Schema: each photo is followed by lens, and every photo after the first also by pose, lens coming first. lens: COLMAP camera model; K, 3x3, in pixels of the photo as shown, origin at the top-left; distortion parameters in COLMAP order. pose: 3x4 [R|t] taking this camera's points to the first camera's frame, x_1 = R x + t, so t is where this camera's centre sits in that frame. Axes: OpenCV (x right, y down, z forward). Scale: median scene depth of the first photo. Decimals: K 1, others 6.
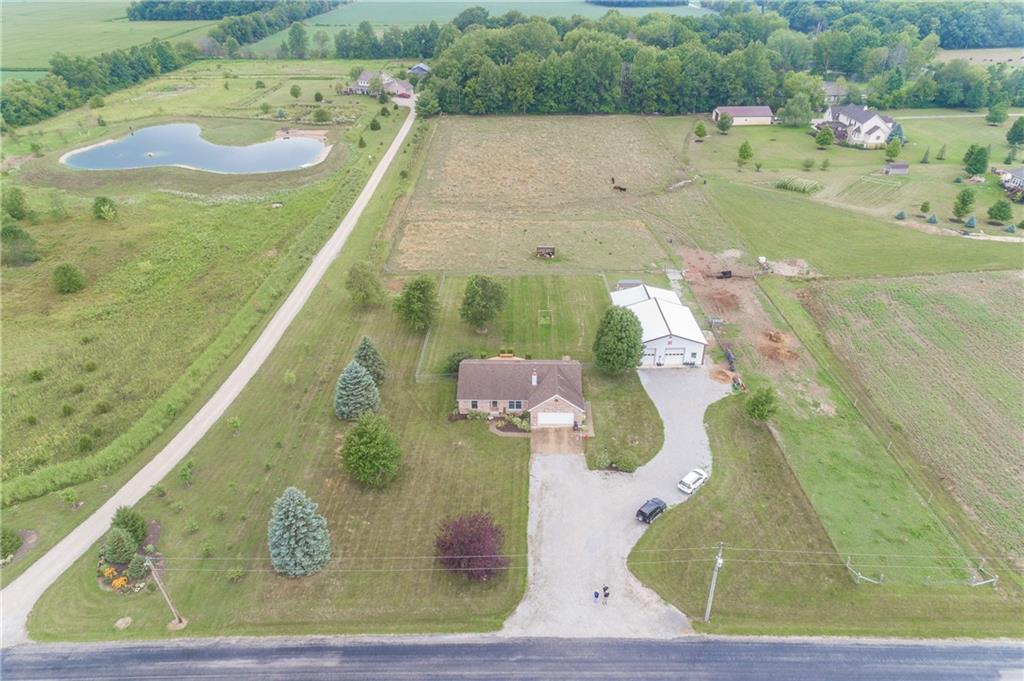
lens RADIAL K [[678.2, 0, 511.0], [0, 678.2, 341.0], [0, 0, 1]] dist [0.018853, 0.009762]
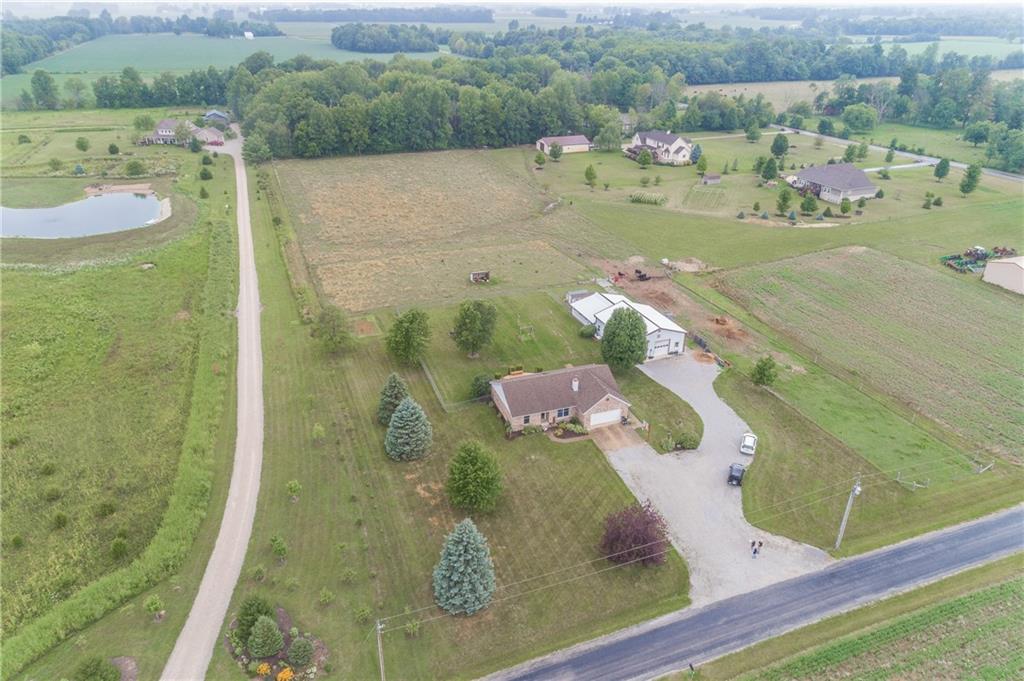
lens RADIAL K [[678.2, 0, 511.0], [0, 678.2, 341.0], [0, 0, 1]] dist [0.018853, 0.009762]
pose [[0.933049, -0.147764, 0.328002, -0.260404], [0.166382, 0.985627, -0.029274, 0.002035], [-0.318961, 0.081888, 0.944223, 0.022819]]
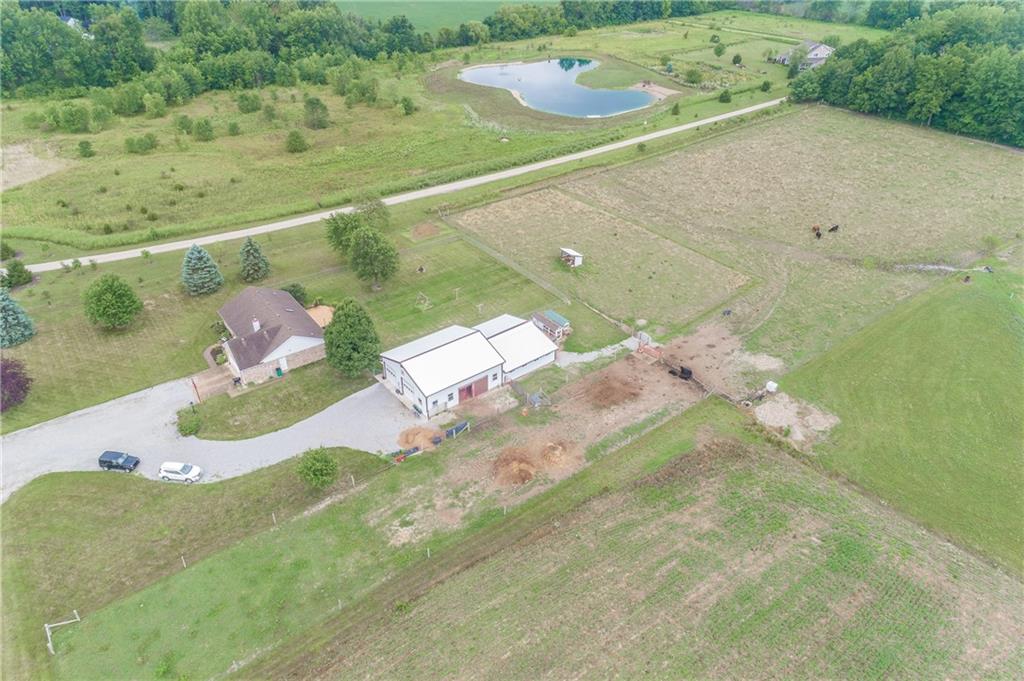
lens RADIAL K [[682.6, 0, 512.0], [0, 682.6, 340.5], [0, 0, 1]] dist [0.022546, 0.004188]
pose [[0.612222, 0.441923, -0.655659, 0.623973], [-0.408277, 0.886814, 0.216497, -0.197828], [0.677122, 0.135146, 0.723354, 0.348544]]
